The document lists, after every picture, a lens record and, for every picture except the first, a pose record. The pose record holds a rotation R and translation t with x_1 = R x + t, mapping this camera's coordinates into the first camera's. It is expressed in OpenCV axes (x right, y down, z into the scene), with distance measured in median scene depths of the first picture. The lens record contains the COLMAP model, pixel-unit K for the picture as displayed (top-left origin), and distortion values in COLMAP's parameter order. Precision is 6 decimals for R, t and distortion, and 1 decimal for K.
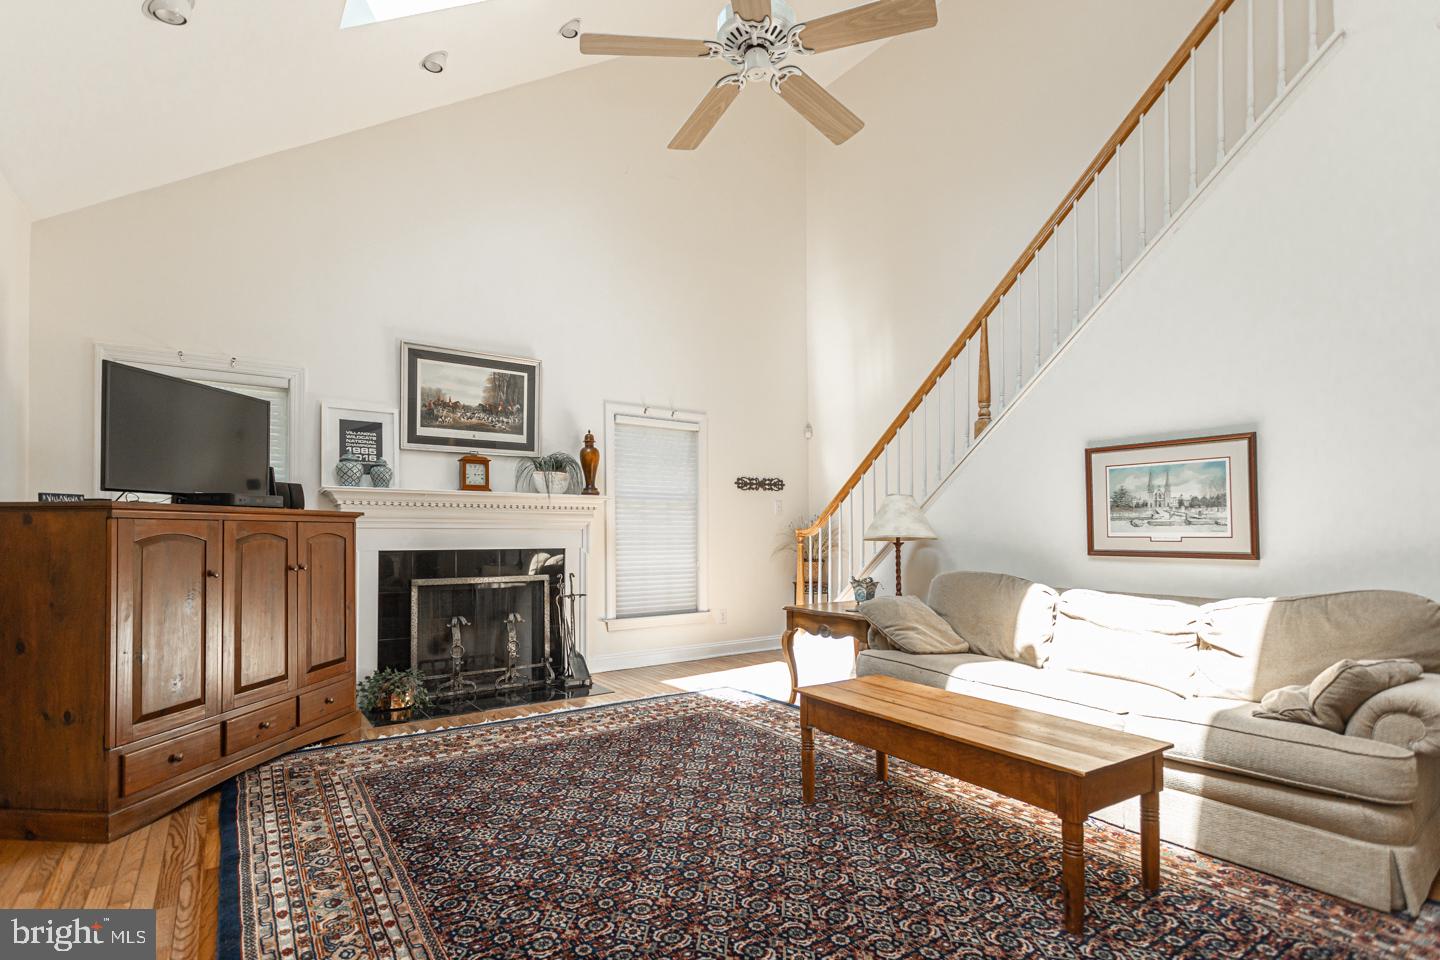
lens RADIAL K [[706.3, 0, 721.7], [0, 706.3, 523.2], [0, 0, 1]] dist [-0.000131, 0.001446]
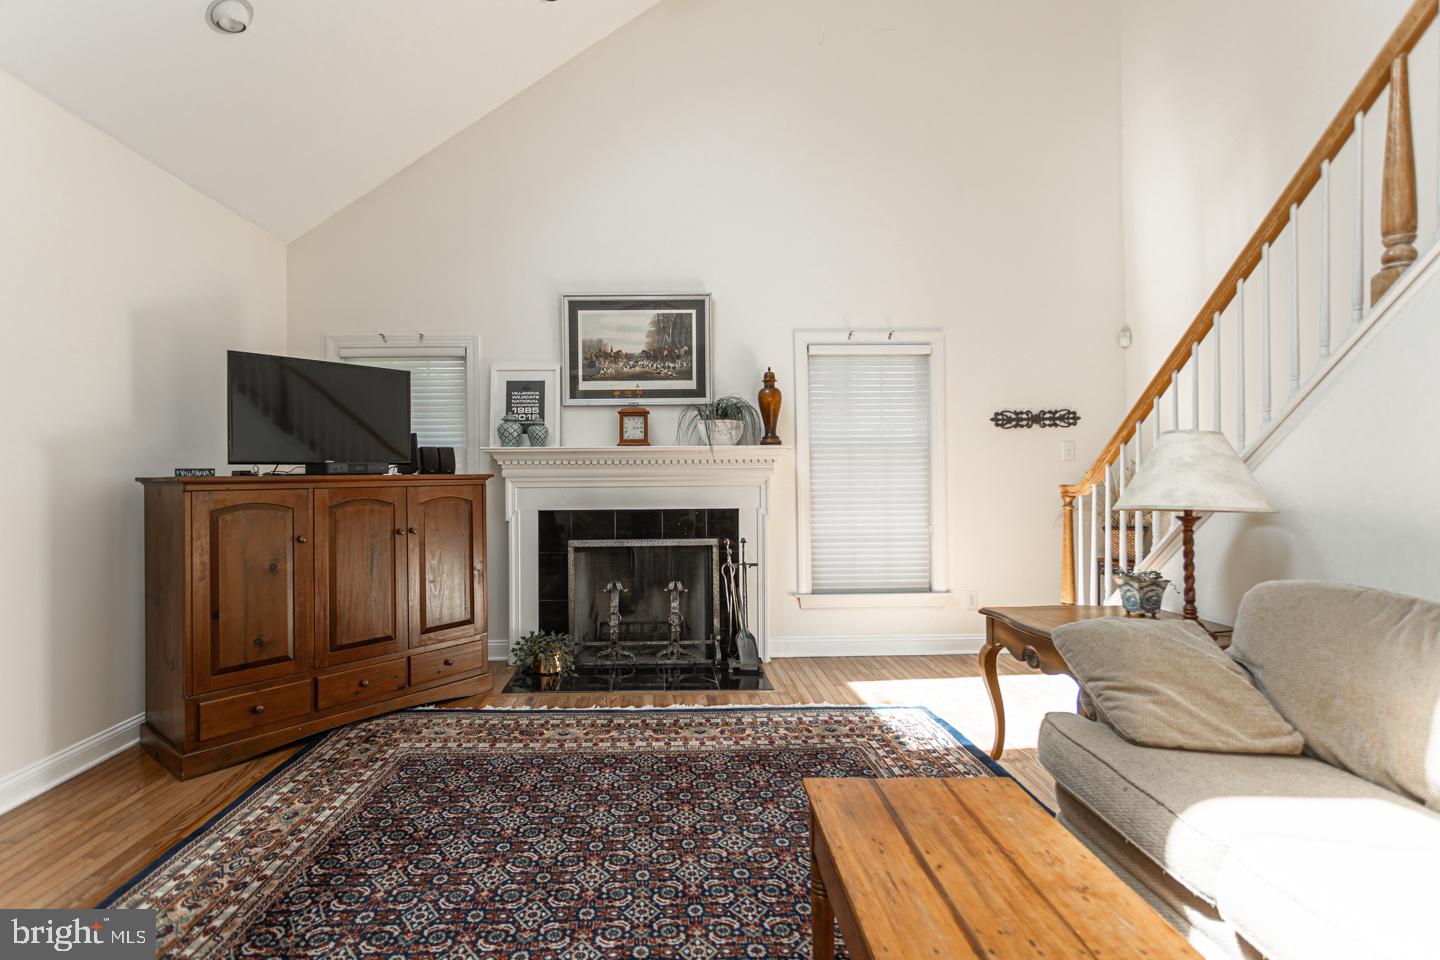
lens RADIAL K [[706.3, 0, 639.6], [0, 706.3, 478.0], [0, 0, 1]] dist [-0.000131, 0.001446]
pose [[0.818646, -0.006960, -0.574256, 0.206388], [0.016955, 0.999784, 0.012053, -0.016725], [0.574048, -0.019604, 0.818587, 0.279298]]
